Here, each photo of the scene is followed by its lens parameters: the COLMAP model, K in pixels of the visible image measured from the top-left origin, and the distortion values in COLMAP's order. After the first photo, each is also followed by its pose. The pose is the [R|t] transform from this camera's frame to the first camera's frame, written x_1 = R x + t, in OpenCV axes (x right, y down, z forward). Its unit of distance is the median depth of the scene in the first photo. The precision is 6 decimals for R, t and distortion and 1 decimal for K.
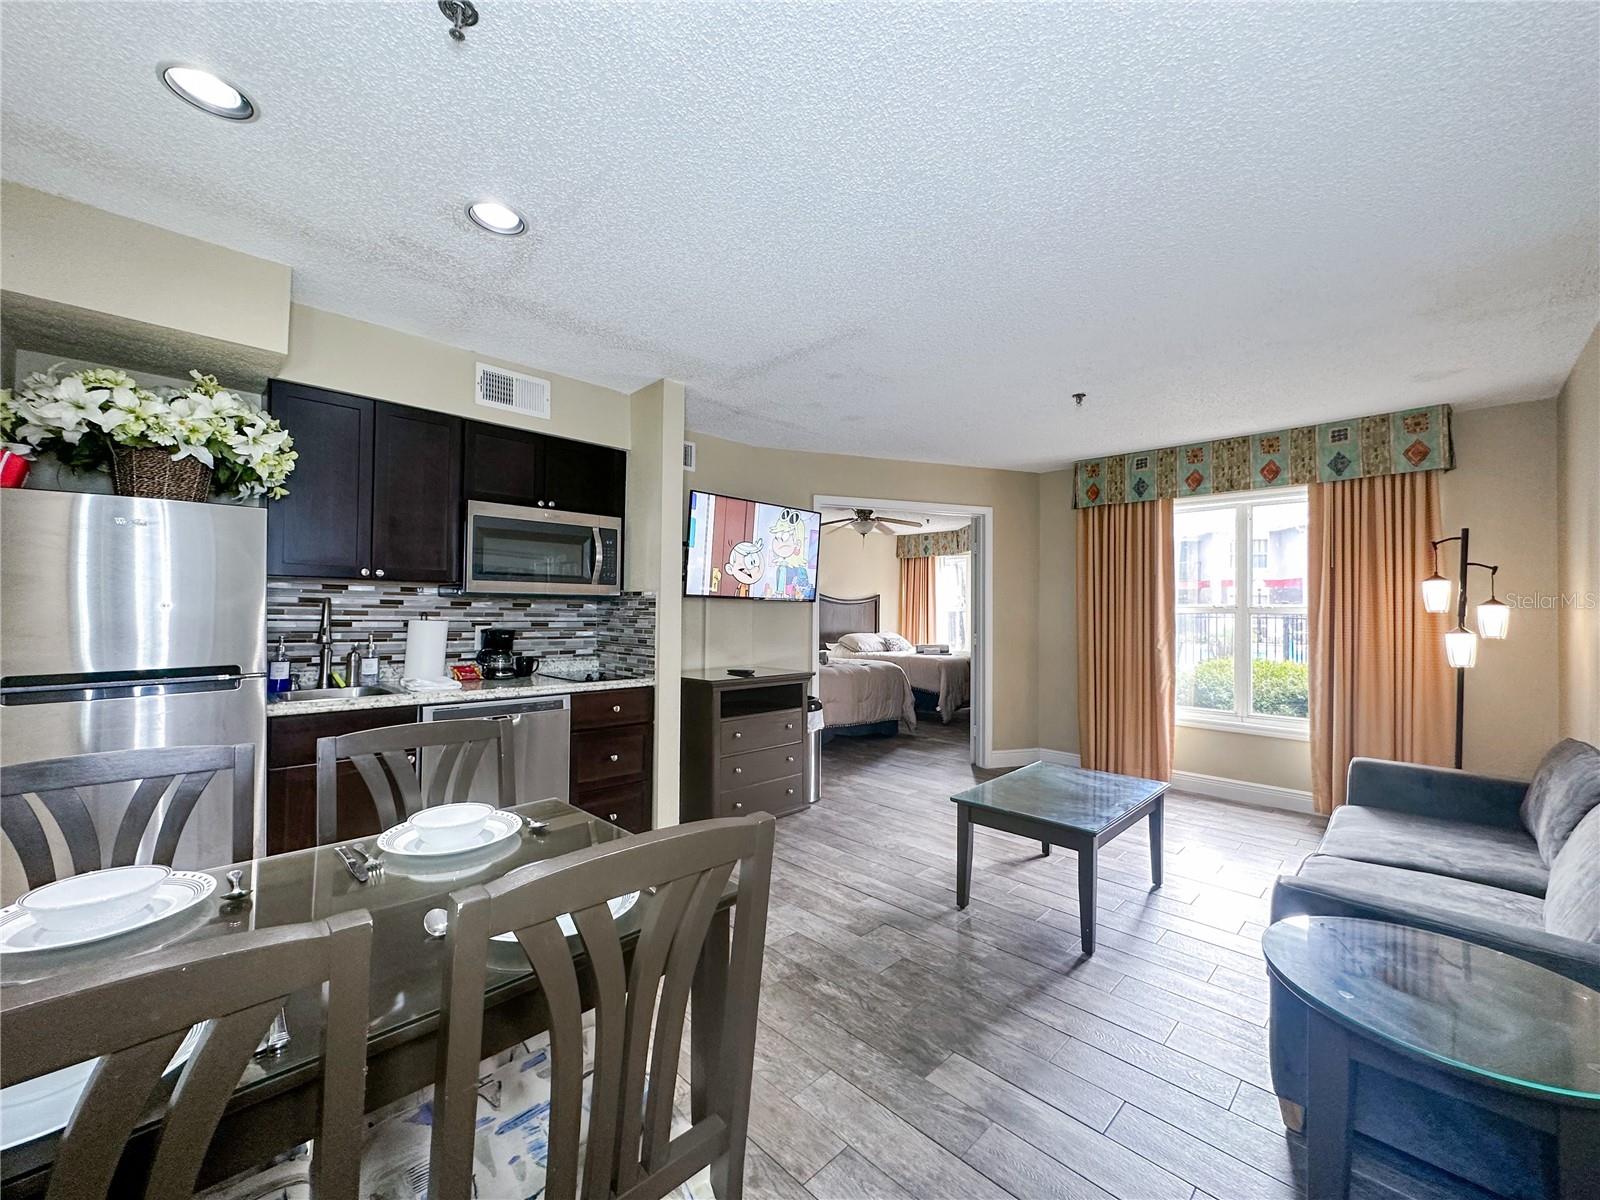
lens RADIAL K [[636.6, 0, 799.7], [0, 636.6, 602.9], [0, 0, 1]] dist [-0.003626, -0.000108]
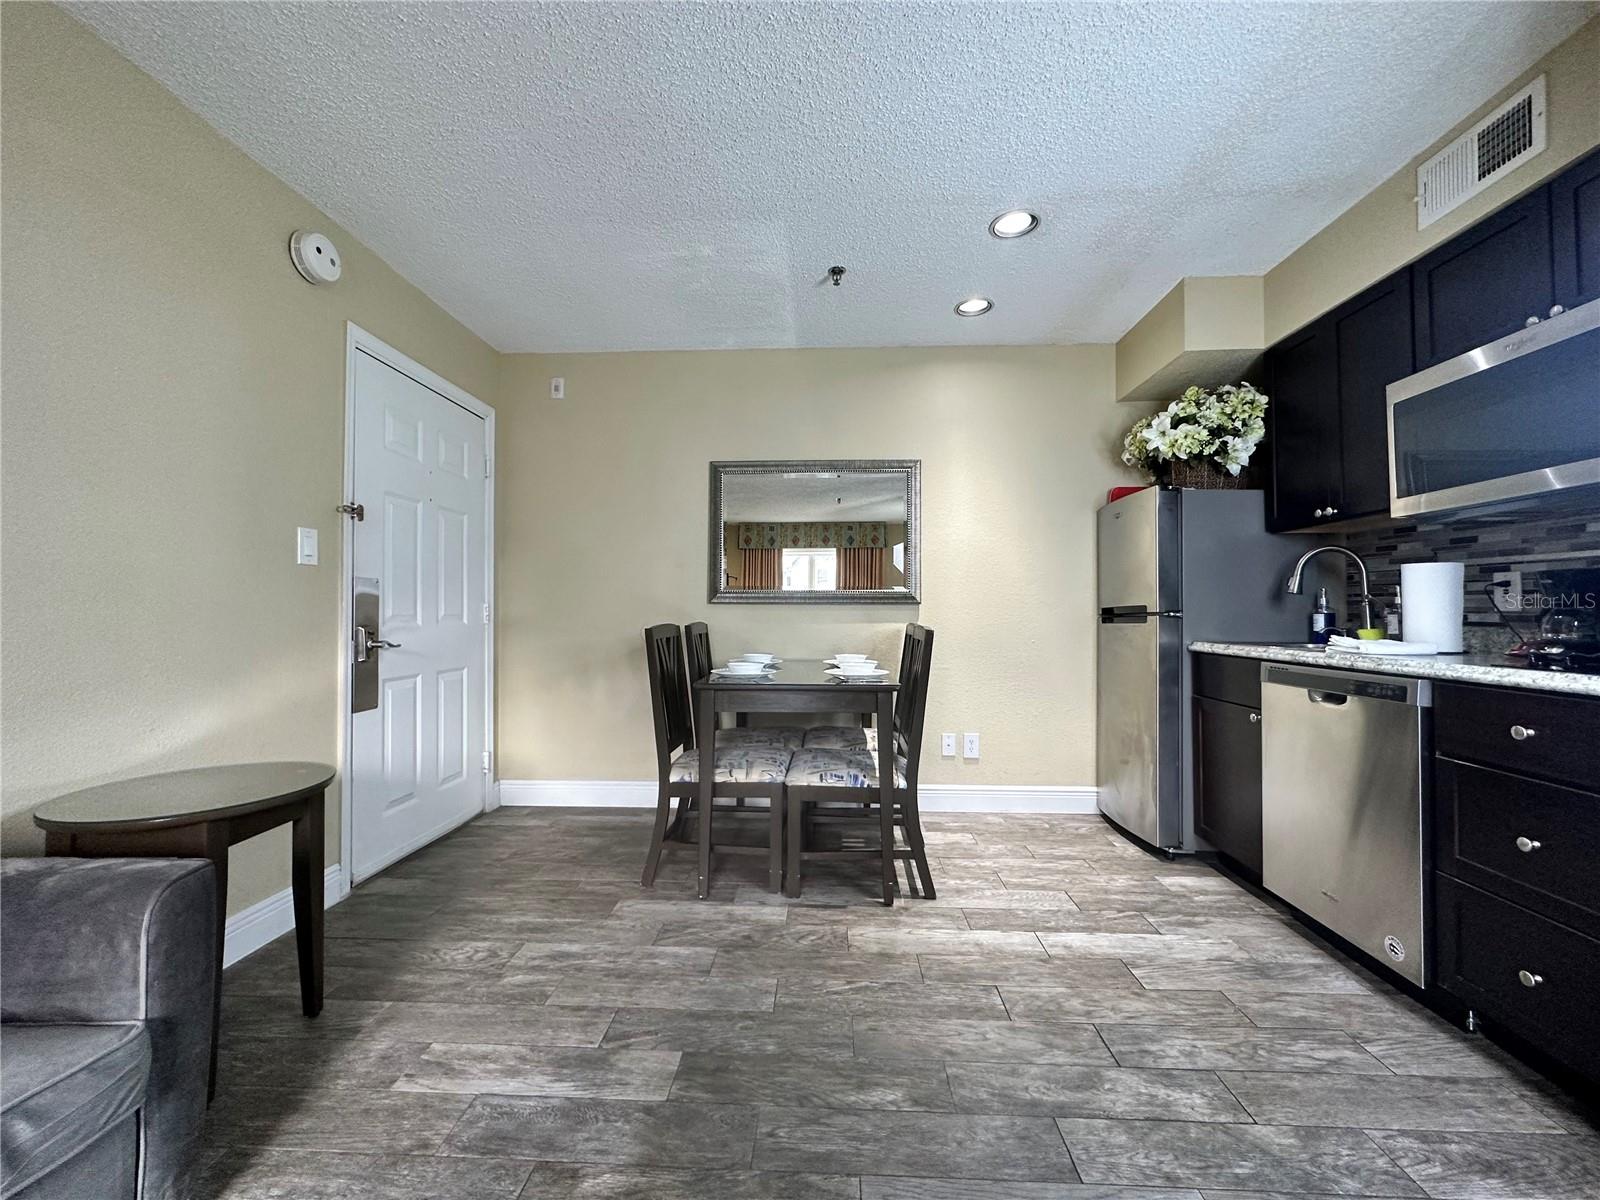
lens RADIAL K [[636.6, 0, 802.6], [0, 636.6, 598.4], [0, 0, 1]] dist [-0.003626, -0.000108]
pose [[-0.736049, -0.028565, -0.676326, 0.426749], [-0.001687, 0.999184, -0.040365, 0.102919], [0.676926, -0.028569, -0.735496, 1.107636]]
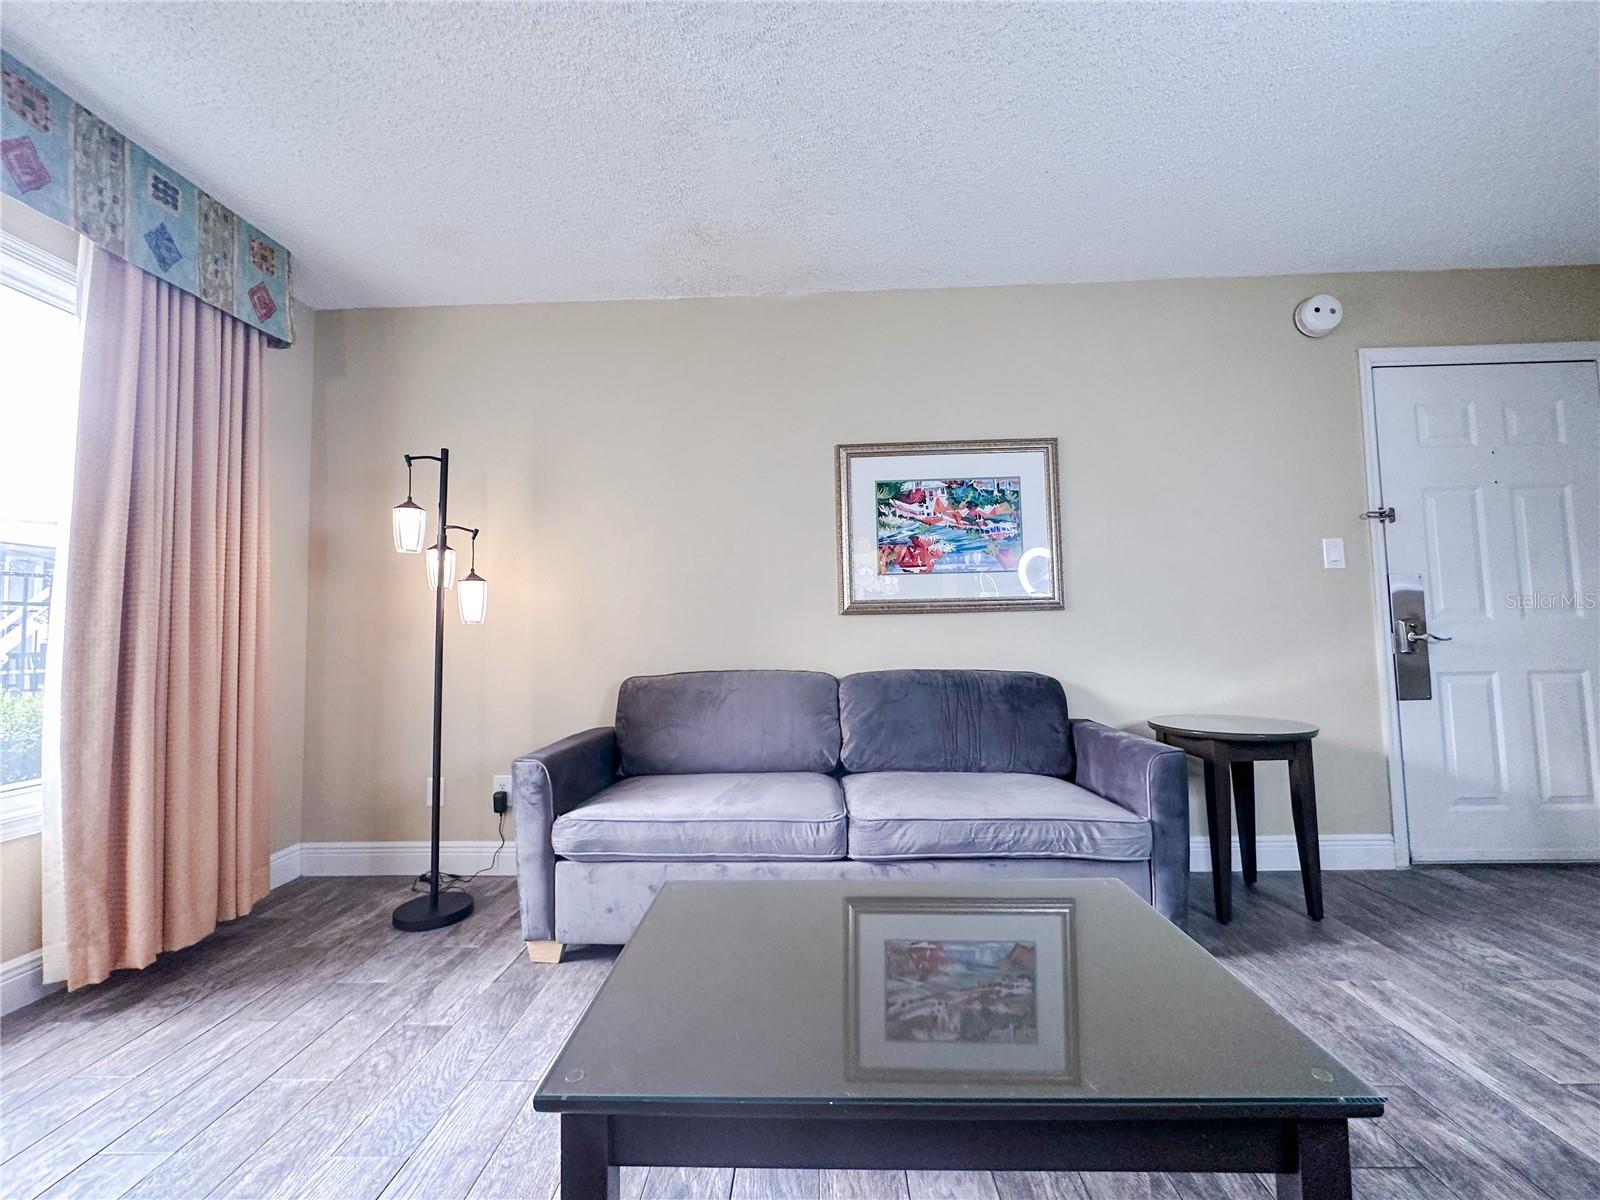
lens RADIAL K [[636.6, 0, 803.1], [0, 636.6, 602.3], [0, 0, 1]] dist [-0.003626, -0.000108]
pose [[-0.687369, 0.039298, 0.725245, 0.207523], [0.005047, 0.998770, -0.049335, 0.122287], [-0.726291, -0.030251, -0.686721, 1.335132]]
